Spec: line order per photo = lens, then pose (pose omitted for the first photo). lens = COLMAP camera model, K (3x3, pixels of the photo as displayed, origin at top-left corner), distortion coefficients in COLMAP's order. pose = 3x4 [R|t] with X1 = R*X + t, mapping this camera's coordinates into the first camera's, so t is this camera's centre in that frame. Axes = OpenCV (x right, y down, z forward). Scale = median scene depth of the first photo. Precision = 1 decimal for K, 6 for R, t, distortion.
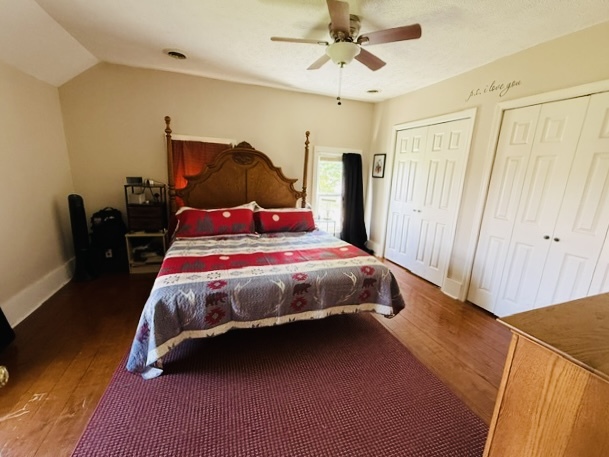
lens RADIAL K [[254.5, 0, 304.1], [0, 254.5, 228.8], [0, 0, 1]] dist [-0.003355, -0.000120]
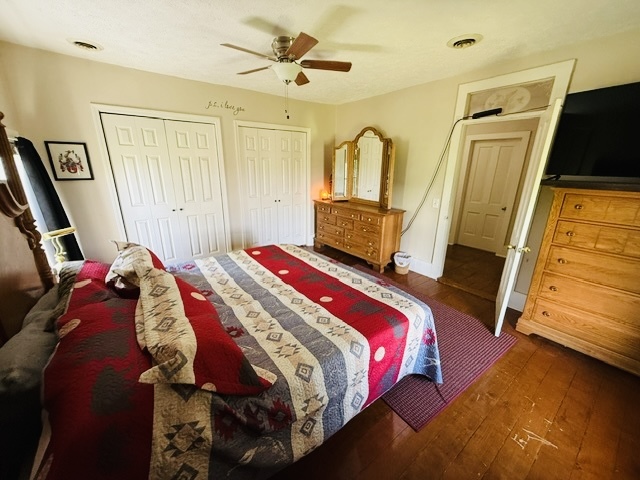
lens RADIAL K [[252.5, 0, 317.5], [0, 252.5, 238.2], [0, 0, 1]] dist [-0.001556, -0.000216]
pose [[-0.287595, -0.314438, 0.904664, -0.644033], [0.188360, 0.907554, 0.375322, -0.242281], [-0.939047, 0.278344, -0.201781, 0.755201]]
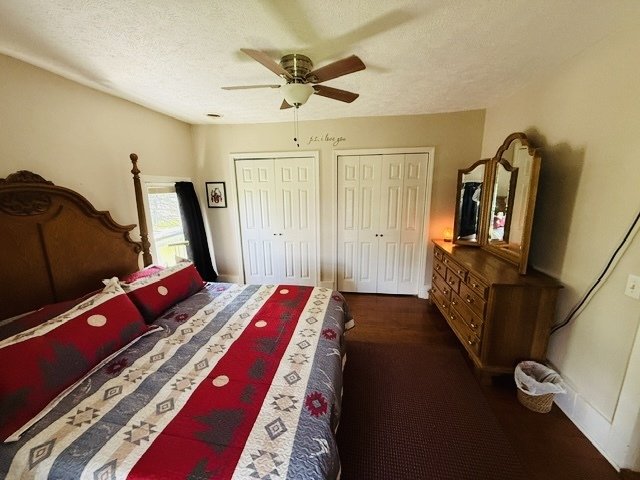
lens RADIAL K [[252.5, 0, 320.1], [0, 252.5, 239.2], [0, 0, 1]] dist [-0.001556, -0.000216]
pose [[0.477317, -0.222176, 0.850180, -0.423062], [0.226514, 0.965921, 0.125250, -0.153546], [-0.849035, 0.132794, 0.511377, 0.299032]]
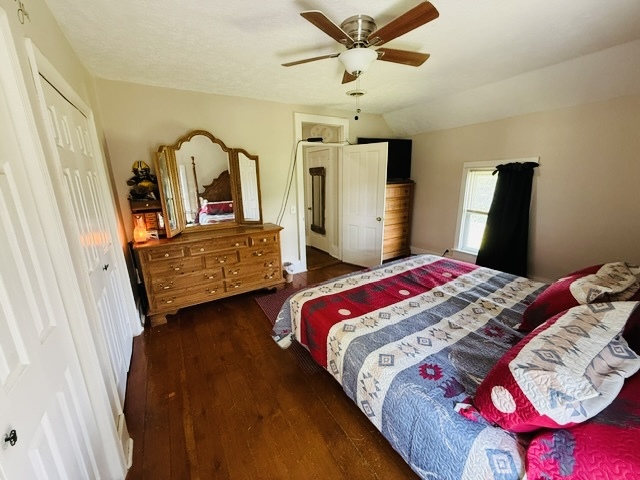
lens RADIAL K [[252.5, 0, 319.4], [0, 252.5, 239.0], [0, 0, 1]] dist [-0.001556, -0.000216]
pose [[-0.980216, 0.028065, -0.195930, 0.270092], [-0.061538, 0.897624, 0.436446, -0.295456], [0.188120, 0.439868, -0.878138, 1.168800]]
